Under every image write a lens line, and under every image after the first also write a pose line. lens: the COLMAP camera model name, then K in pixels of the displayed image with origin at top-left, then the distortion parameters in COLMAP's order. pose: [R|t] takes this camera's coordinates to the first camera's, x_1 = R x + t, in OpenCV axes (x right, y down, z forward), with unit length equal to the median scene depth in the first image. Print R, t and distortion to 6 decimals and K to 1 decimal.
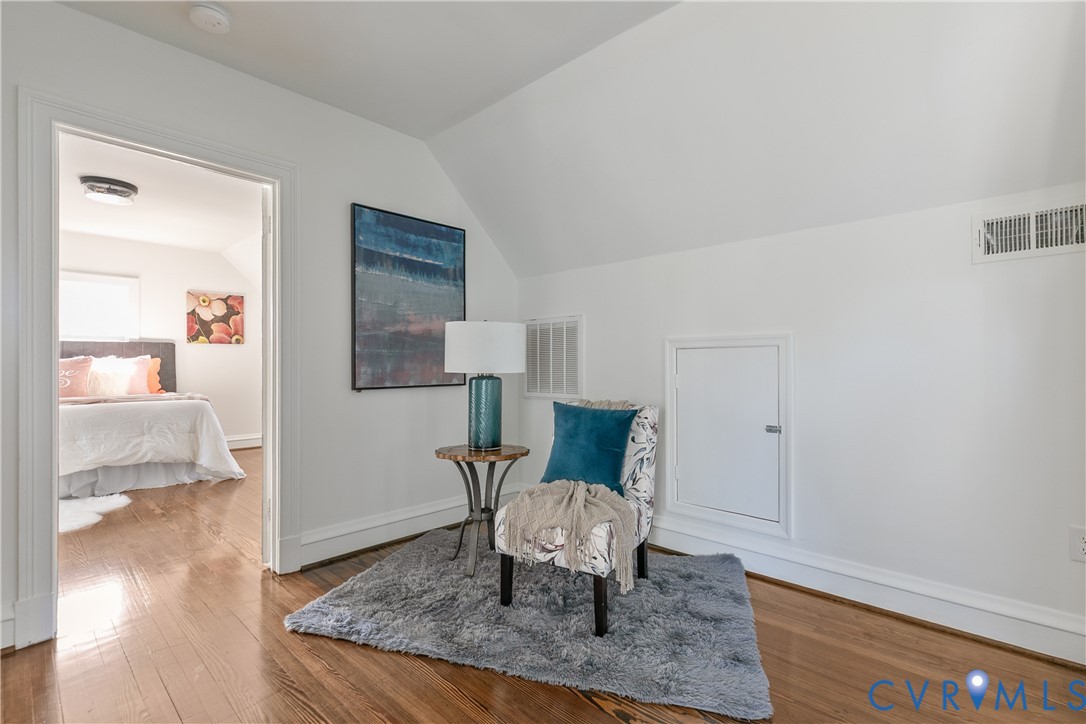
lens RADIAL K [[501.0, 0, 541.1], [0, 501.0, 365.0], [0, 0, 1]] dist [0.002406, -0.001987]
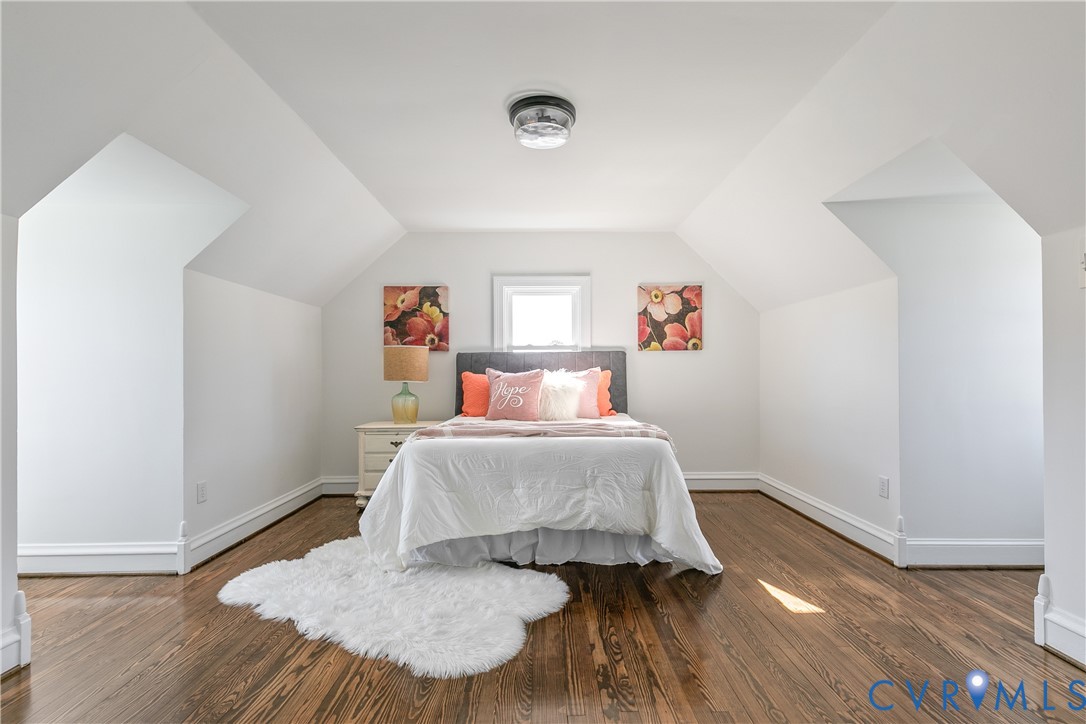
lens RADIAL K [[501.0, 0, 542.2], [0, 501.0, 367.4], [0, 0, 1]] dist [0.002406, -0.001987]
pose [[0.695919, -0.006713, -0.718089, -0.258596], [0.002333, 0.999972, -0.007088, -0.013280], [0.718116, 0.003258, 0.695916, 0.360890]]
